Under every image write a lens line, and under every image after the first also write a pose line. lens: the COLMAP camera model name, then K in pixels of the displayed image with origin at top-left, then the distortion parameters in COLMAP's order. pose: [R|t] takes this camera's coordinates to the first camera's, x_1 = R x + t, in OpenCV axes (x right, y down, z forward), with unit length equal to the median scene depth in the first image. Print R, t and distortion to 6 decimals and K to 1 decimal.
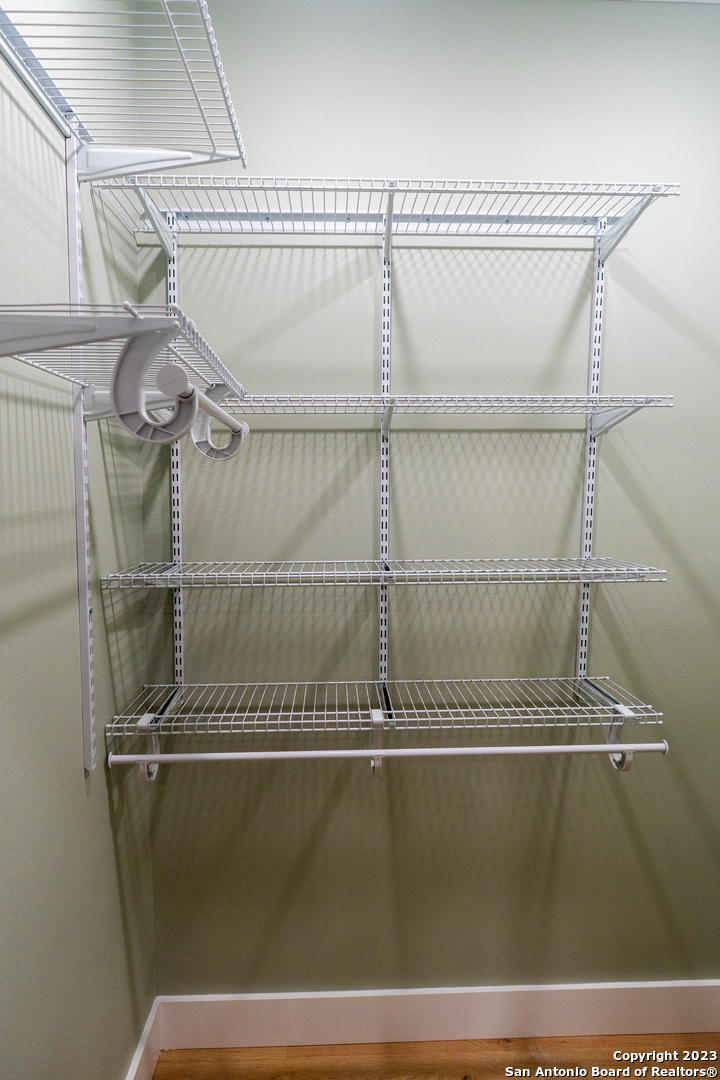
lens RADIAL K [[676.9, 0, 360.0], [0, 676.9, 540.0], [0, 0, 1]] dist [-0.002525, -0.001787]
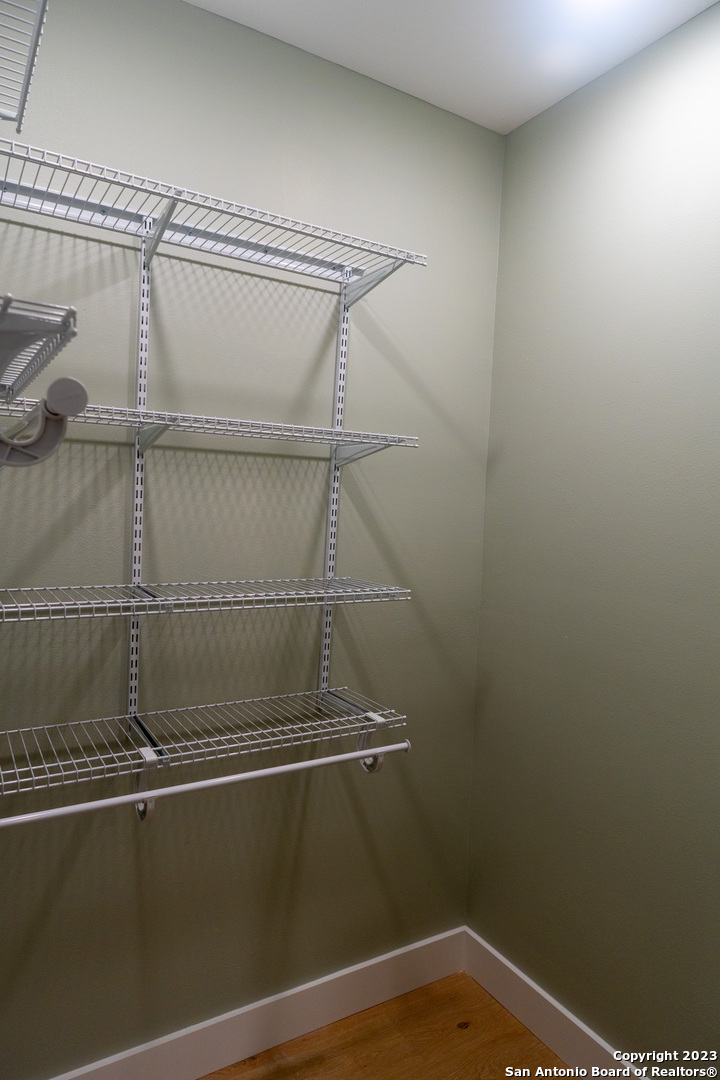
lens RADIAL K [[676.9, 0, 360.0], [0, 676.9, 540.0], [0, 0, 1]] dist [-0.002525, -0.001787]
pose [[0.873333, 0.010050, 0.487020, -0.150138], [-0.003854, 0.999898, -0.013723, -0.019517], [-0.487108, 0.010108, 0.873283, 0.037743]]
